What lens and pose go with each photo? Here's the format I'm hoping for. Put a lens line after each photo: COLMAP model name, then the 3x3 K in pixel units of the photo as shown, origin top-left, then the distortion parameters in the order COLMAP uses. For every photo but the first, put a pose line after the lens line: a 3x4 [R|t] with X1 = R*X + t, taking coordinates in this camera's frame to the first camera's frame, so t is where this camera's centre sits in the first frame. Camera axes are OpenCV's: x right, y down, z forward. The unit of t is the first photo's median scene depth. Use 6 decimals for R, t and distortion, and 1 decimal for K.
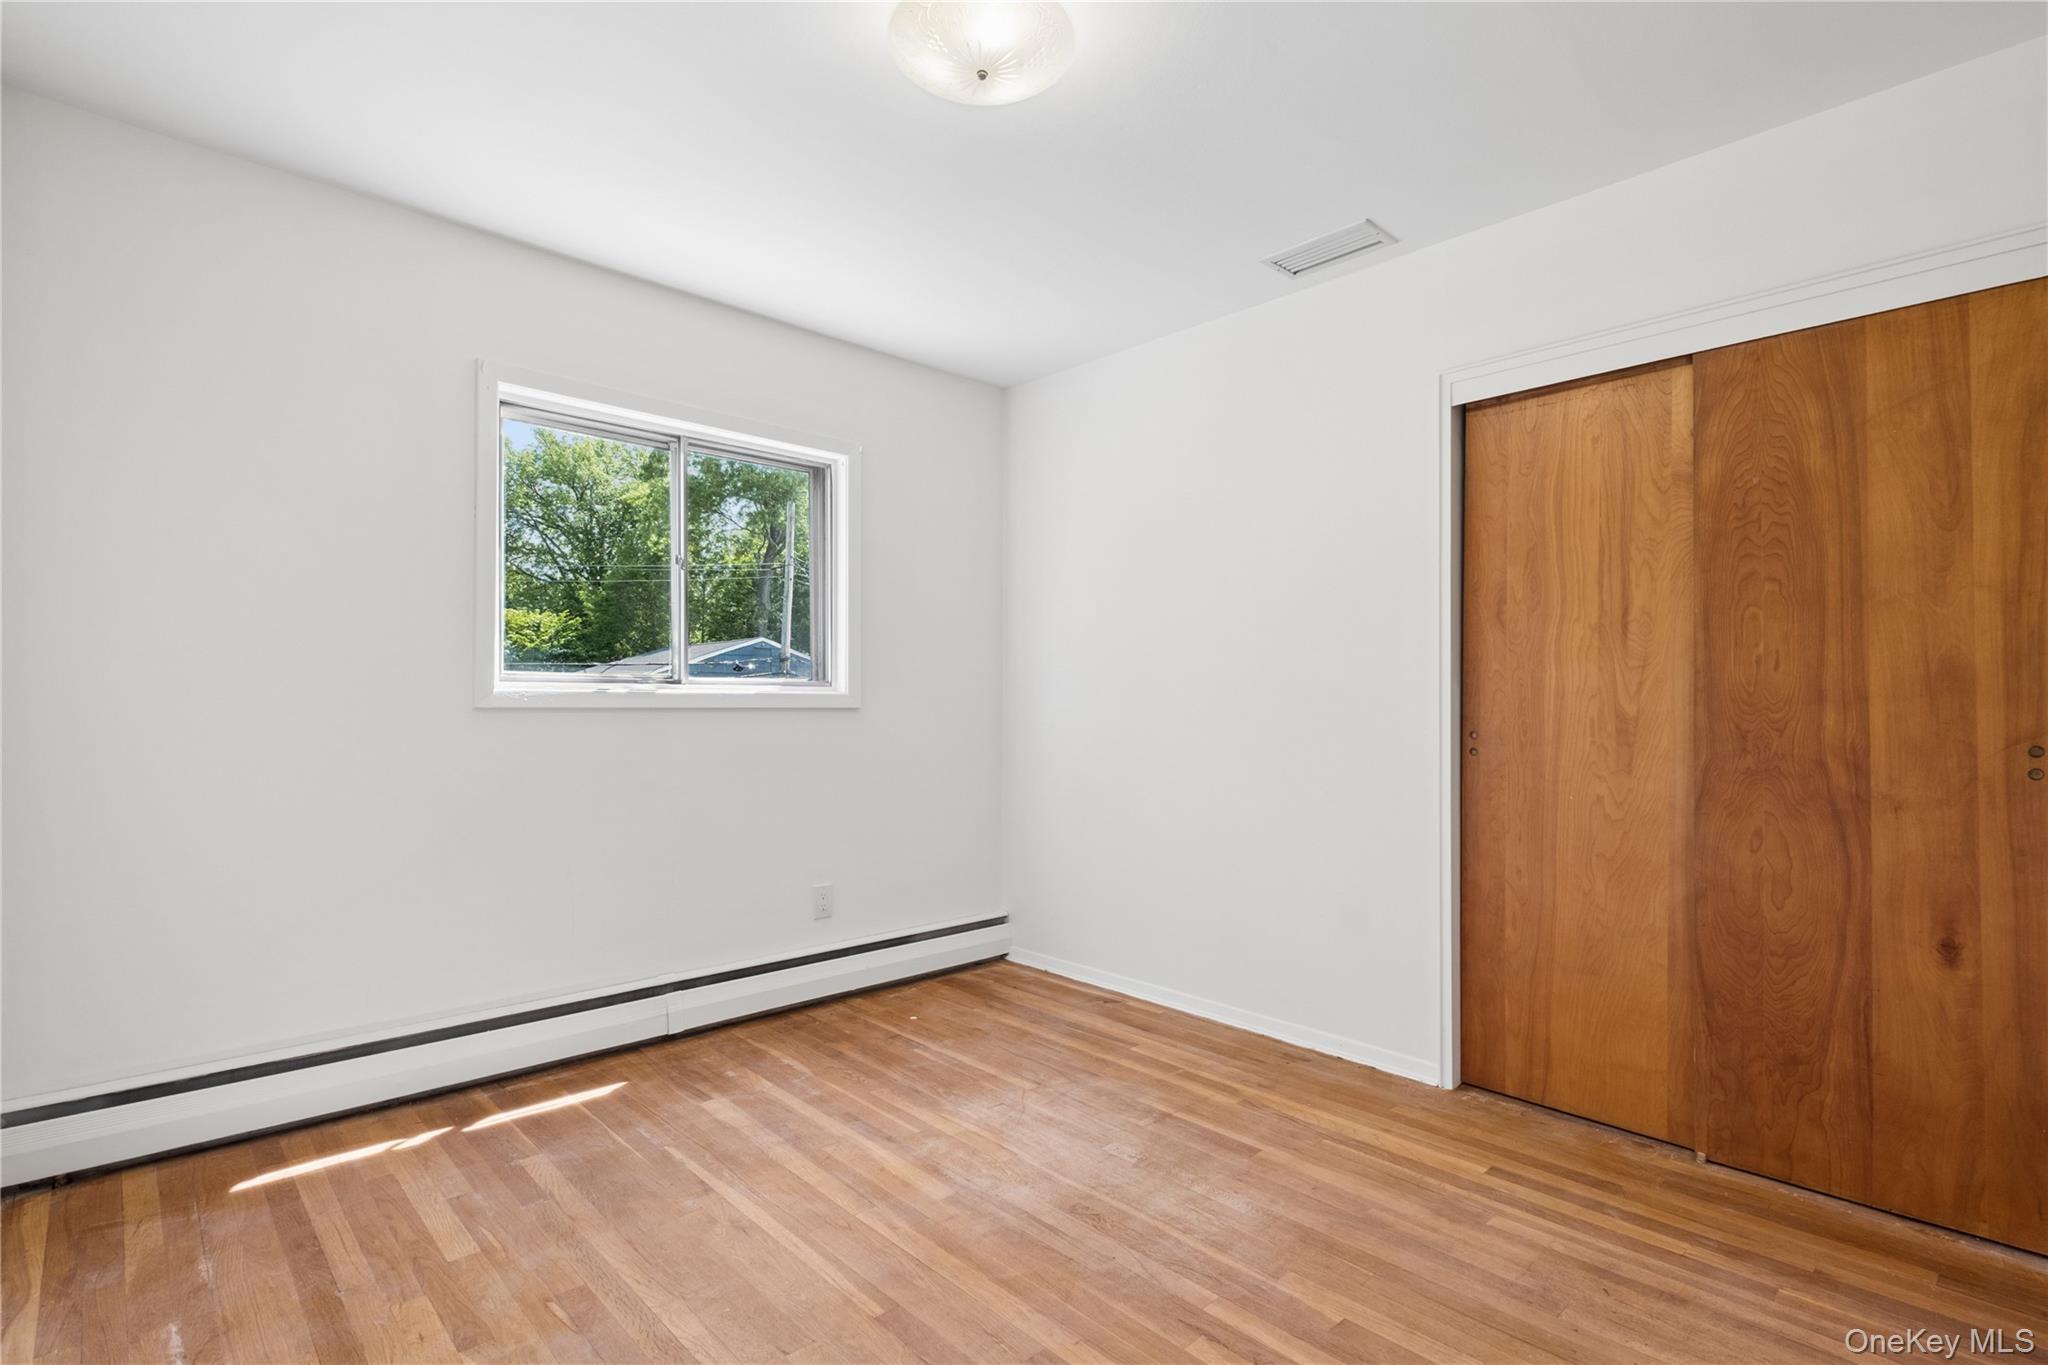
lens RADIAL K [[985.4, 0, 1022.8], [0, 985.4, 693.1], [0, 0, 1]] dist [0.011880, -0.003231]
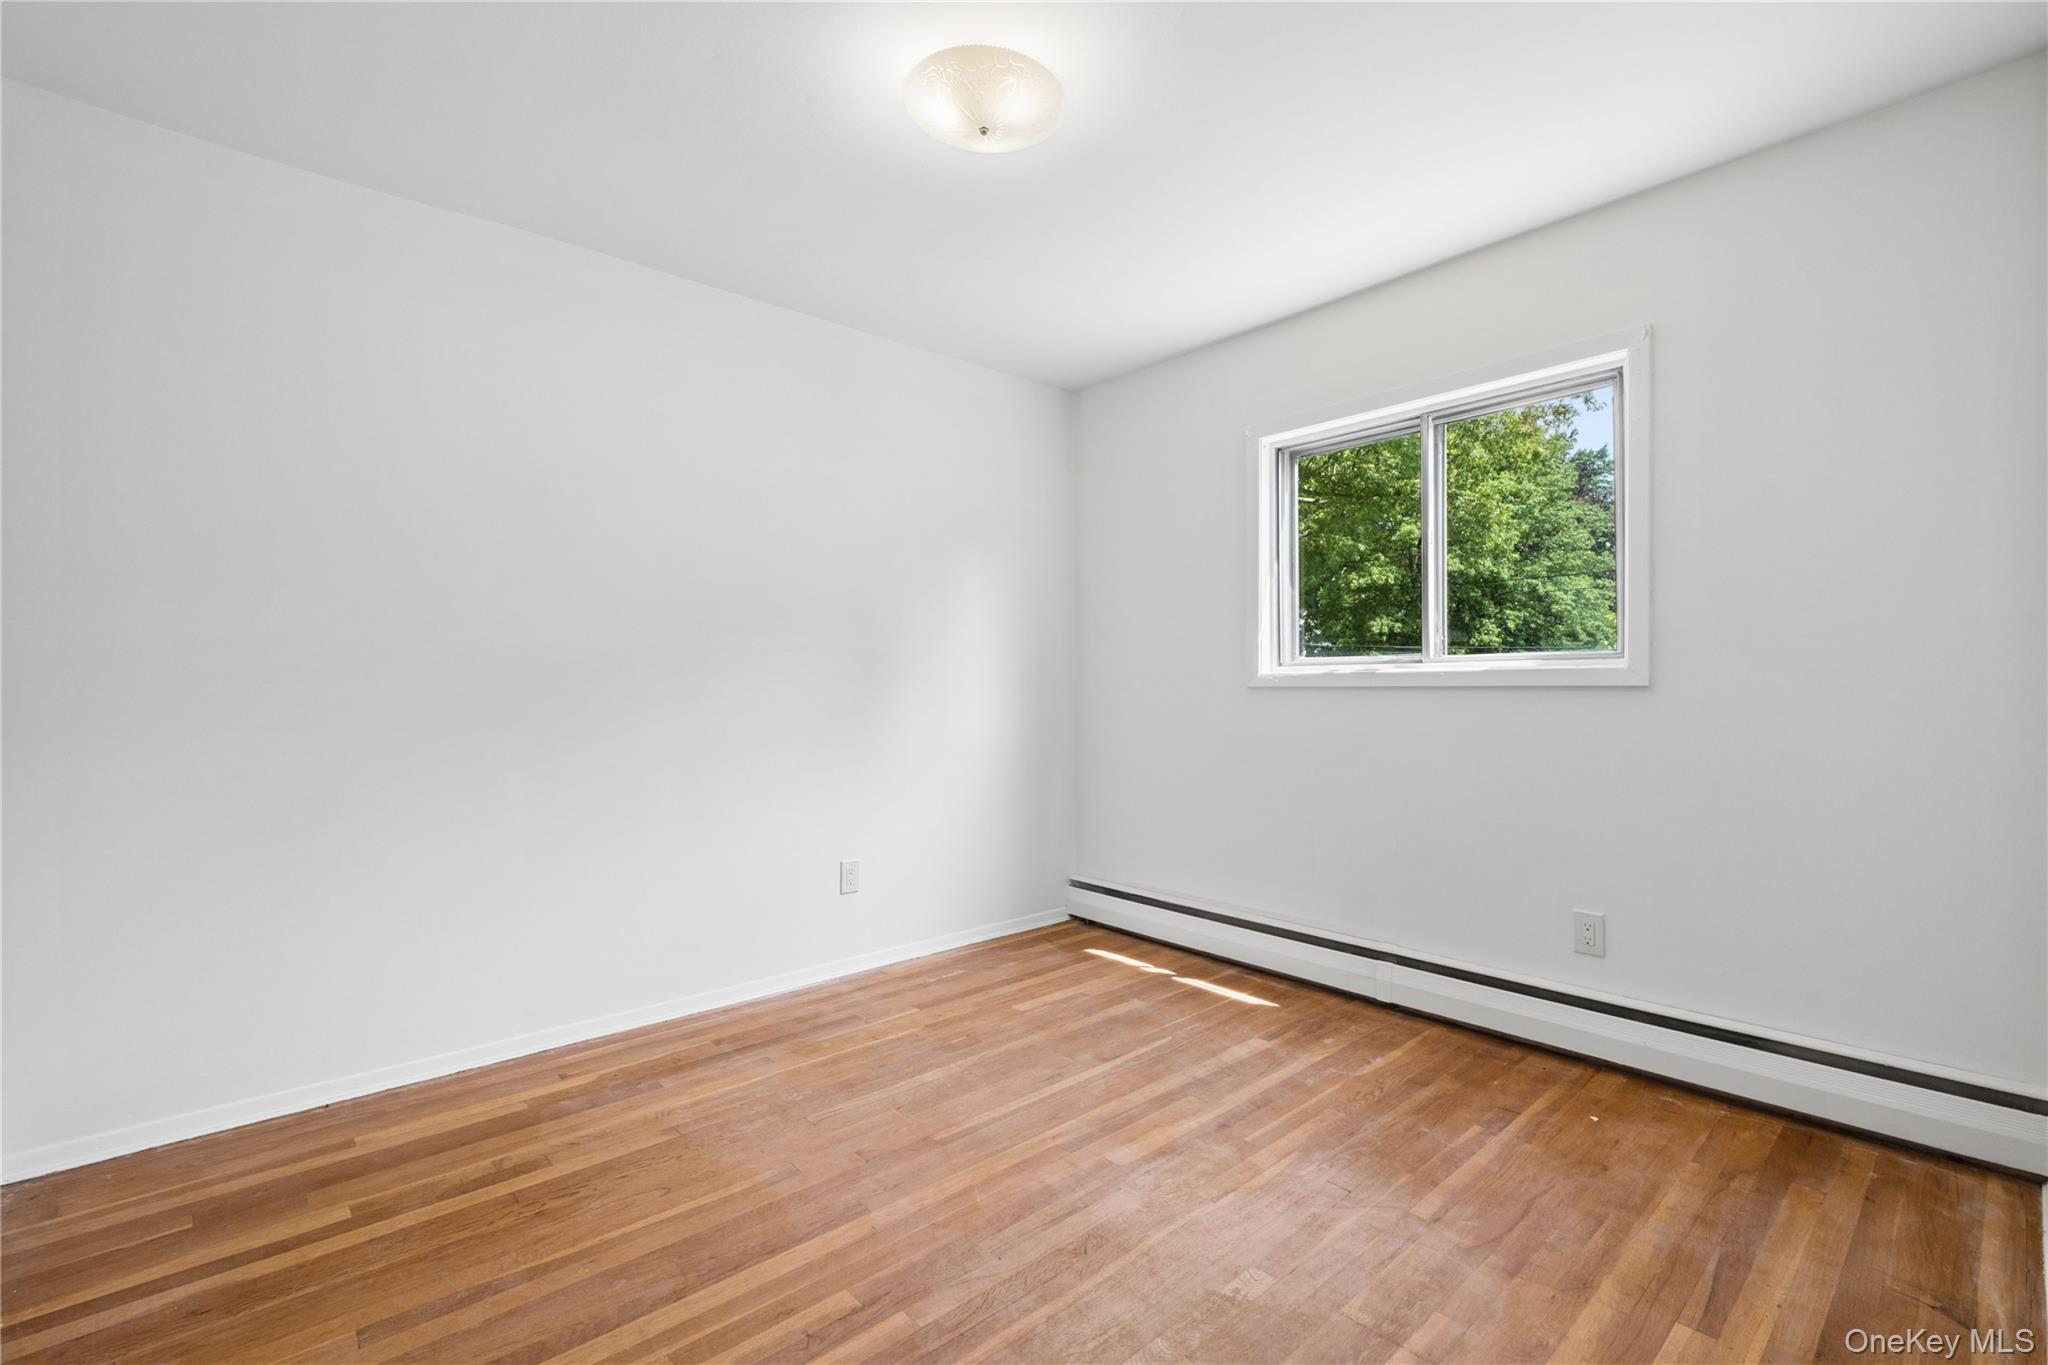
lens RADIAL K [[895.6, 0, 1025.9], [0, 895.6, 688.7], [0, 0, 1]] dist [0.002805, -0.003122]
pose [[-0.034437, 0.001047, -0.999406, 0.710346], [0.013971, 0.999902, 0.000566, 0.013311], [0.999309, -0.013943, -0.034448, 0.786047]]
